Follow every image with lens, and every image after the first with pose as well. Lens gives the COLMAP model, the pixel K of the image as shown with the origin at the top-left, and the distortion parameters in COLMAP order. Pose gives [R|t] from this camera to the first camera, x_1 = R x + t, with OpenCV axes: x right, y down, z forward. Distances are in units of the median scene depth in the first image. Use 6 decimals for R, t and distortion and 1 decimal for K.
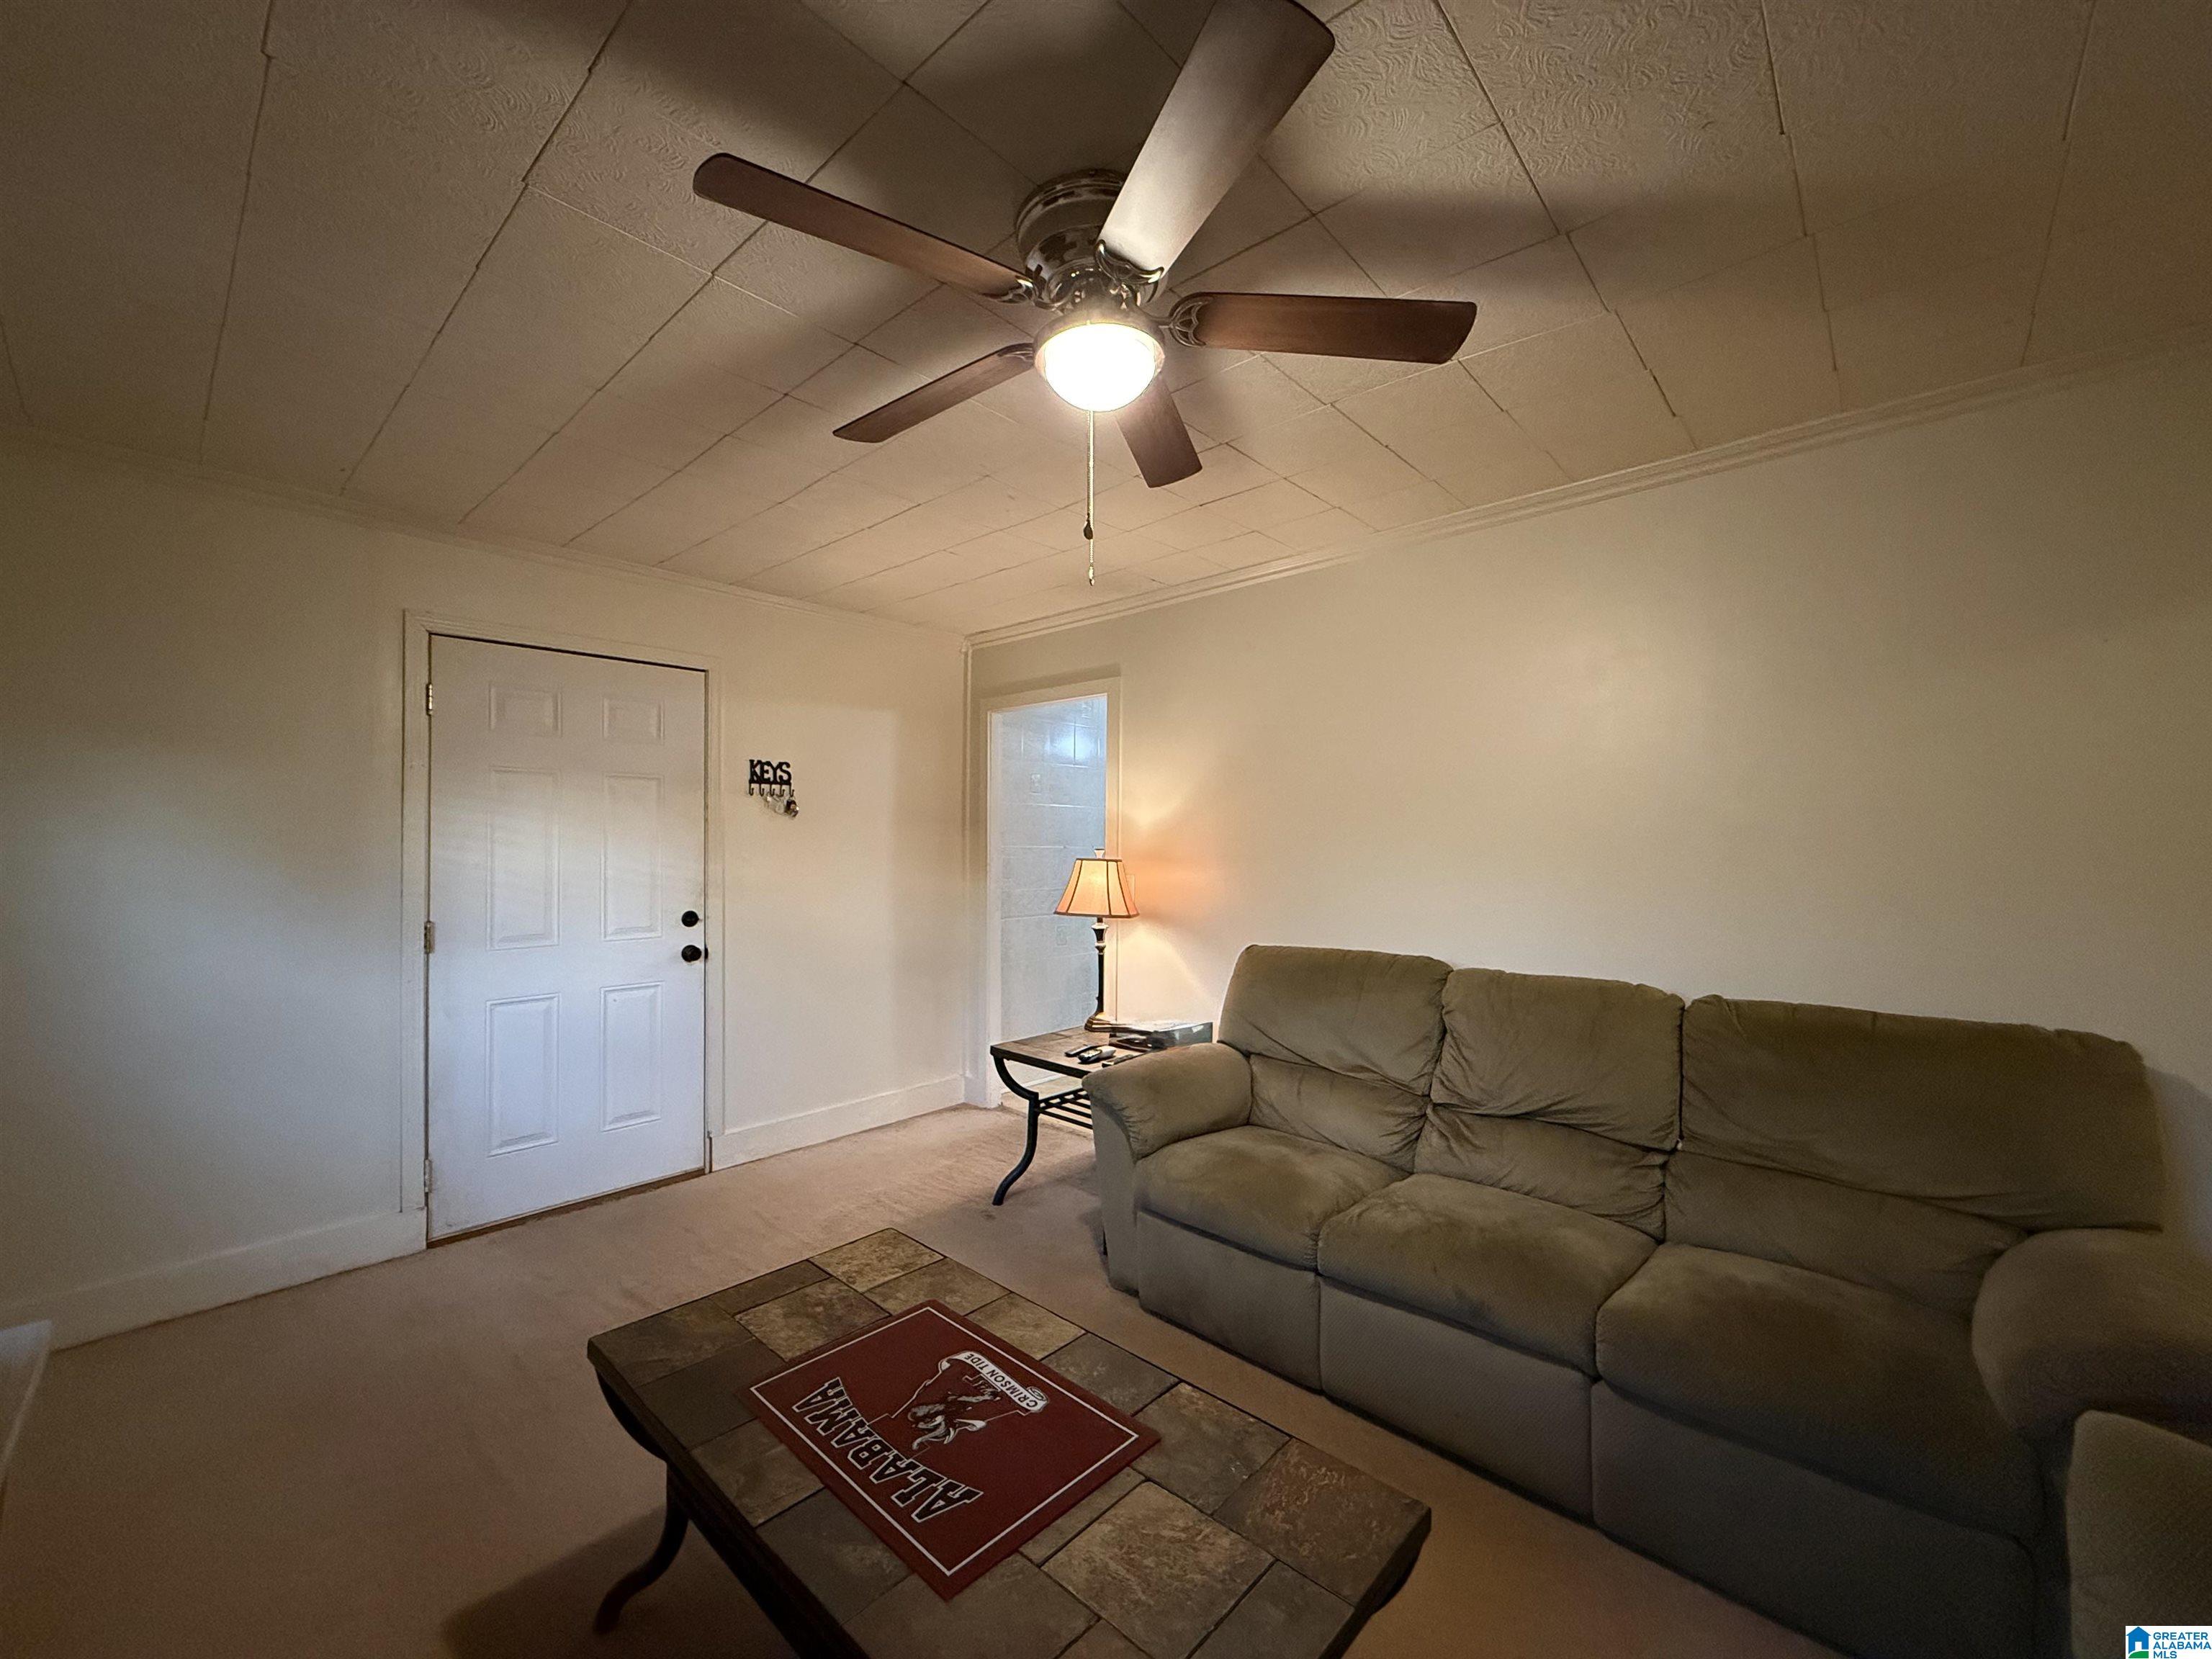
lens RADIAL K [[873.7, 0, 1110.1], [0, 873.7, 833.9], [0, 0, 1]] dist [-0.001748, -0.000199]
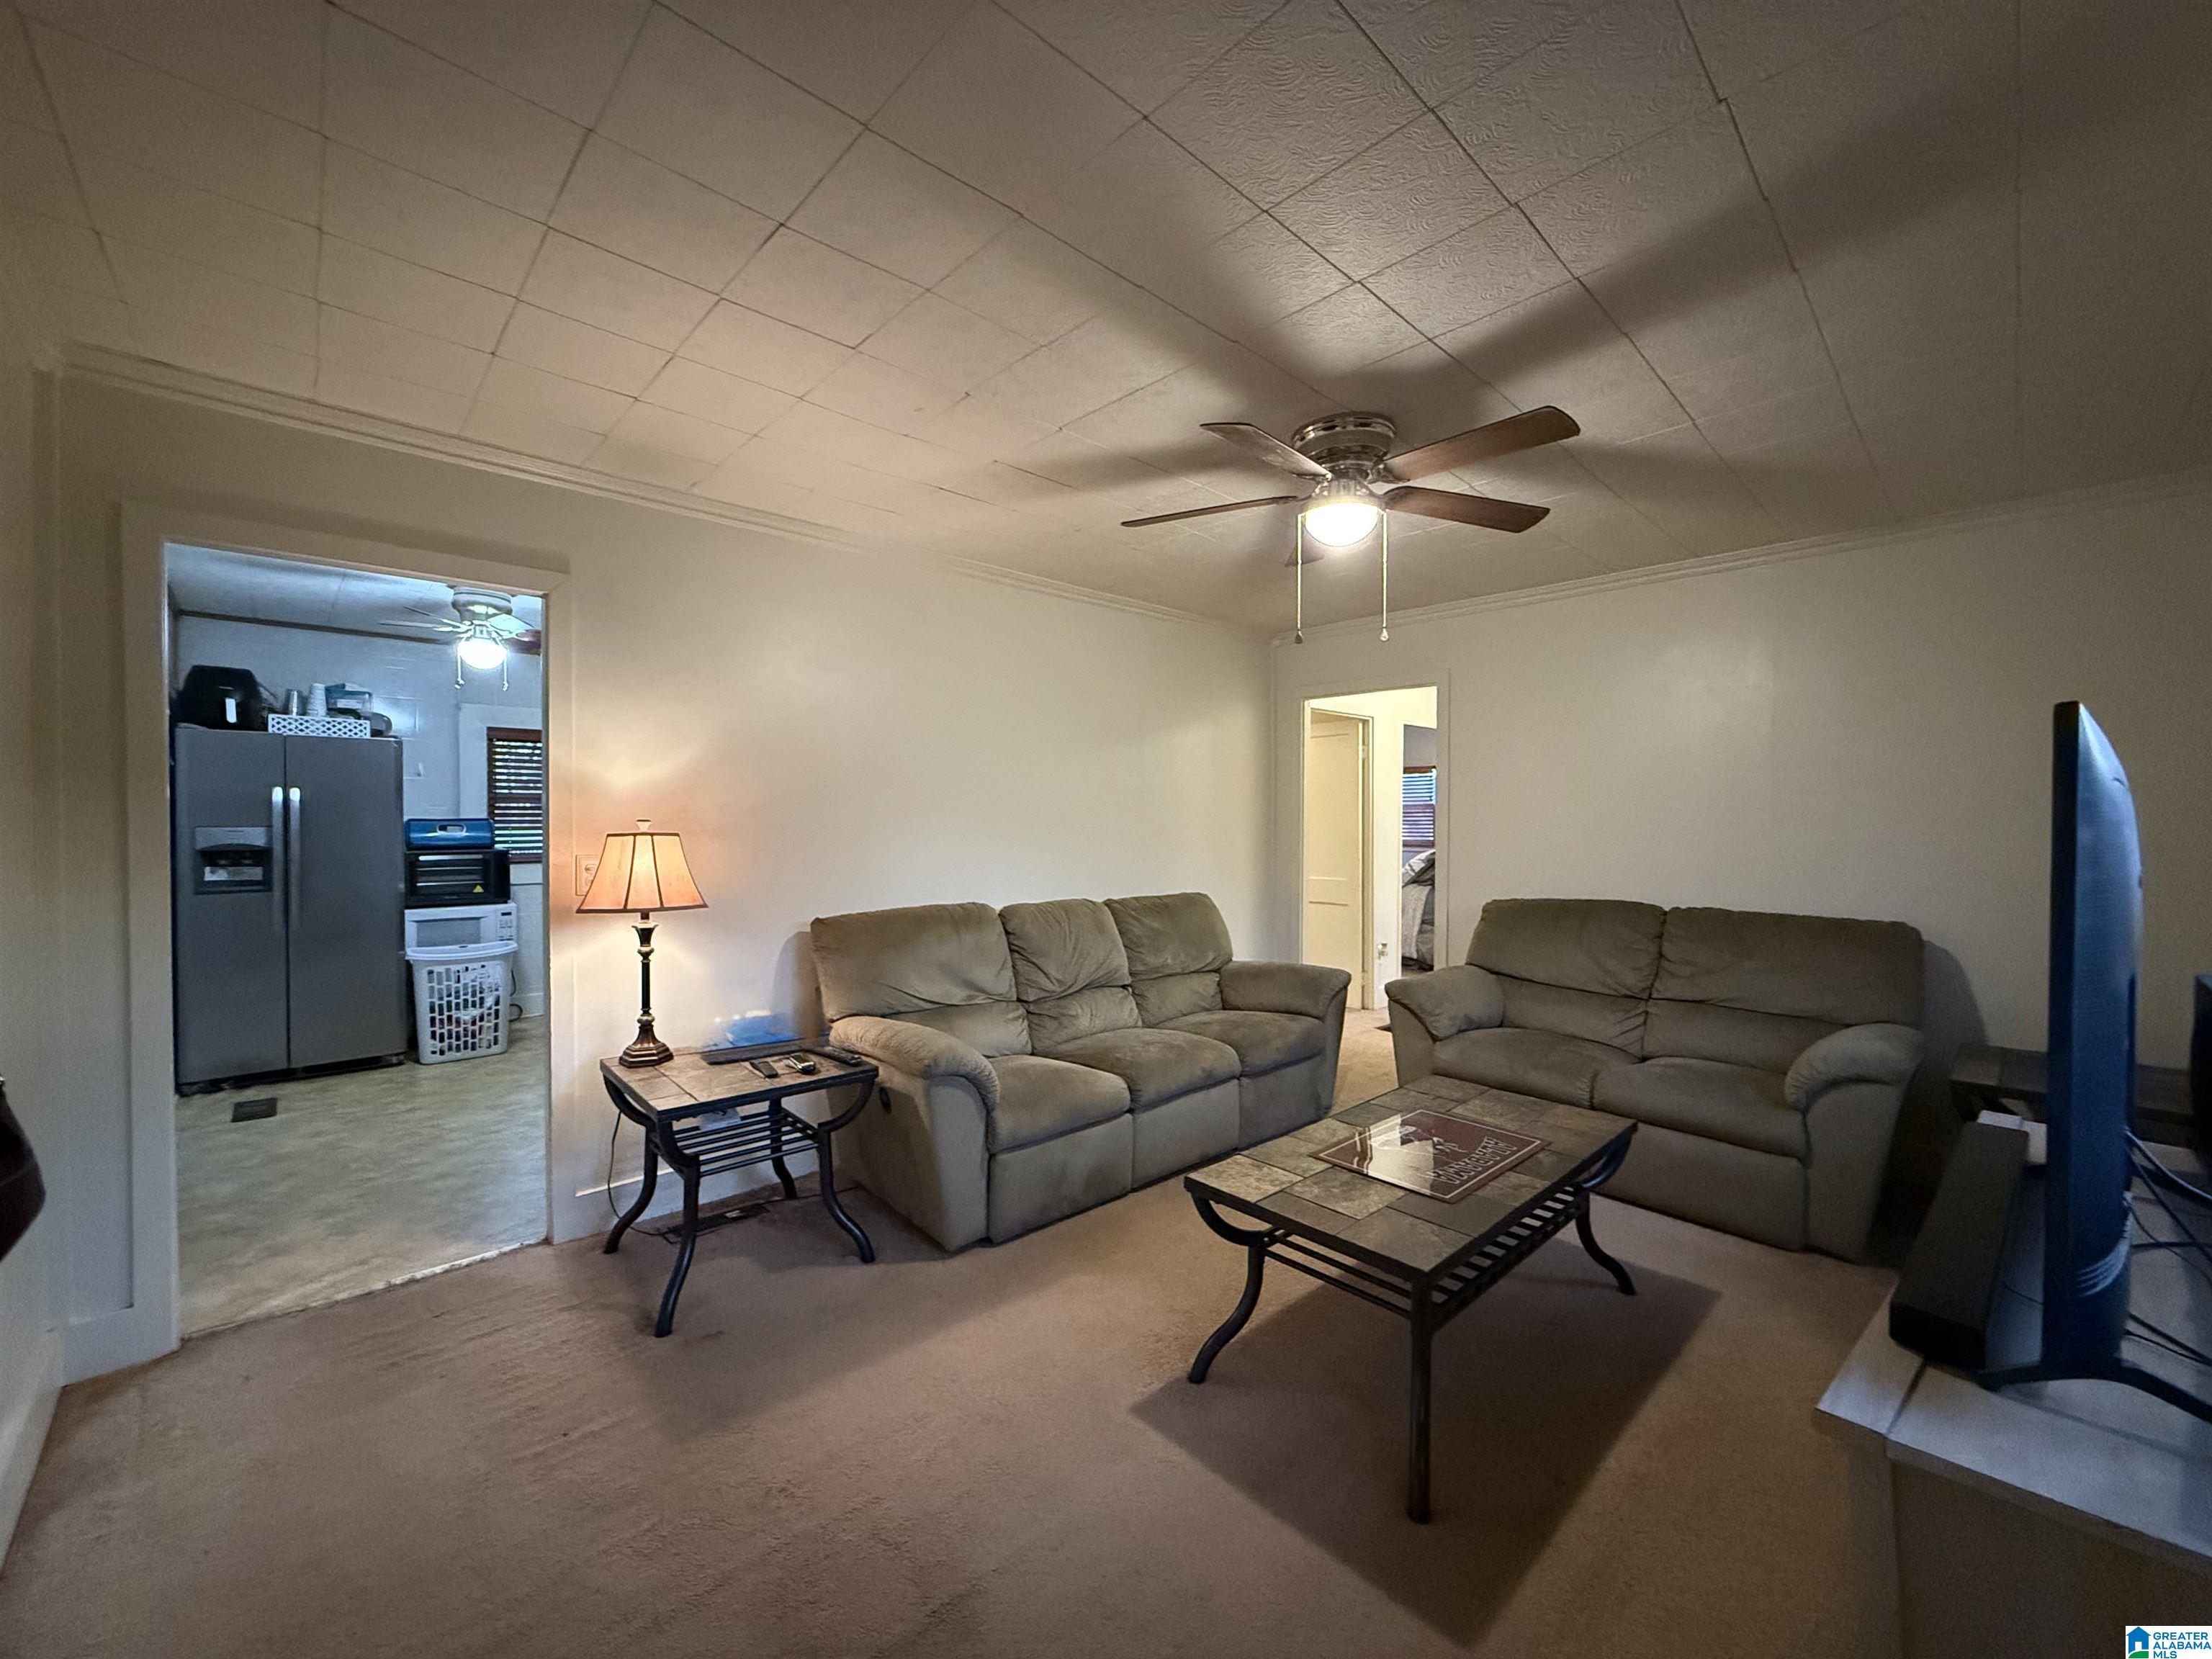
lens RADIAL K [[859.4, 0, 1106.0], [0, 859.4, 829.5], [0, 0, 1]] dist [0.000493, -0.000051]
pose [[0.085854, -0.013115, 0.996221, -0.706227], [-0.018843, 0.999713, 0.014785, 0.007186], [-0.996130, -0.020041, 0.085583, 0.551246]]
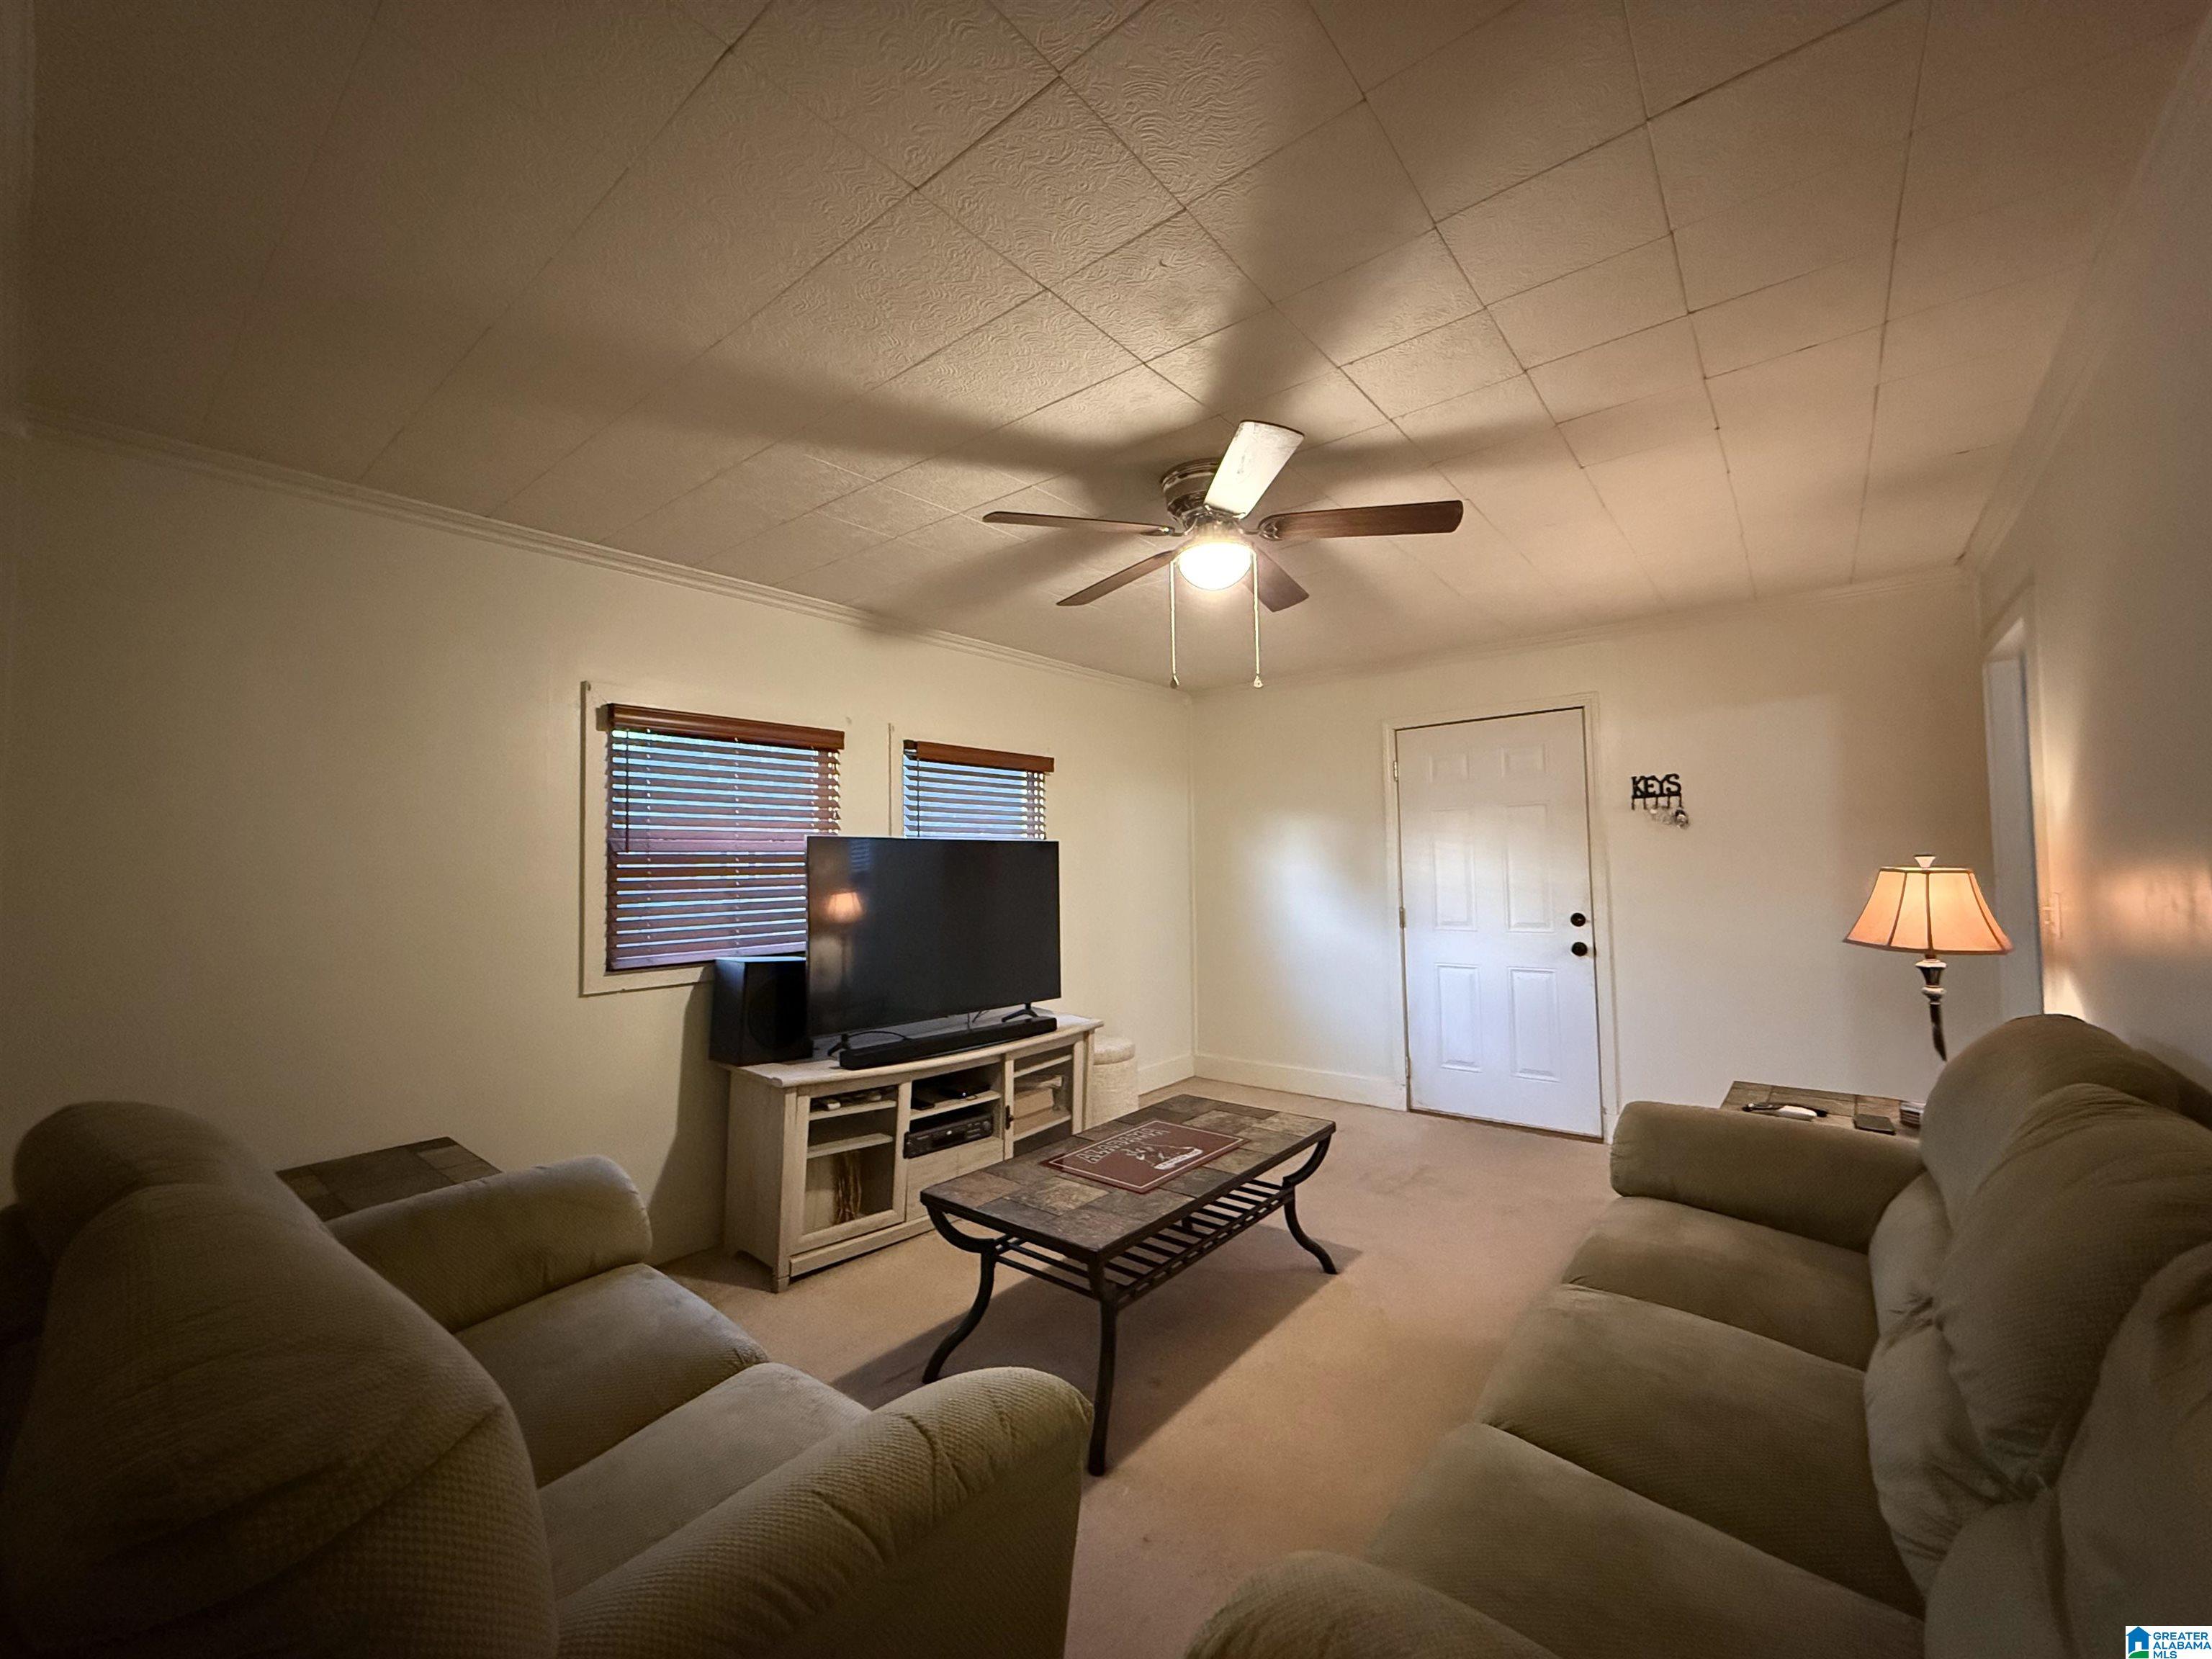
lens RADIAL K [[882.3, 0, 1103.2], [0, 882.3, 829.7], [0, 0, 1]] dist [-0.000080, 0.000138]
pose [[0.053573, -0.042128, -0.997675, 0.672272], [0.033679, 0.998617, -0.040360, 0.002438], [0.997996, -0.031438, 0.054918, 0.295241]]
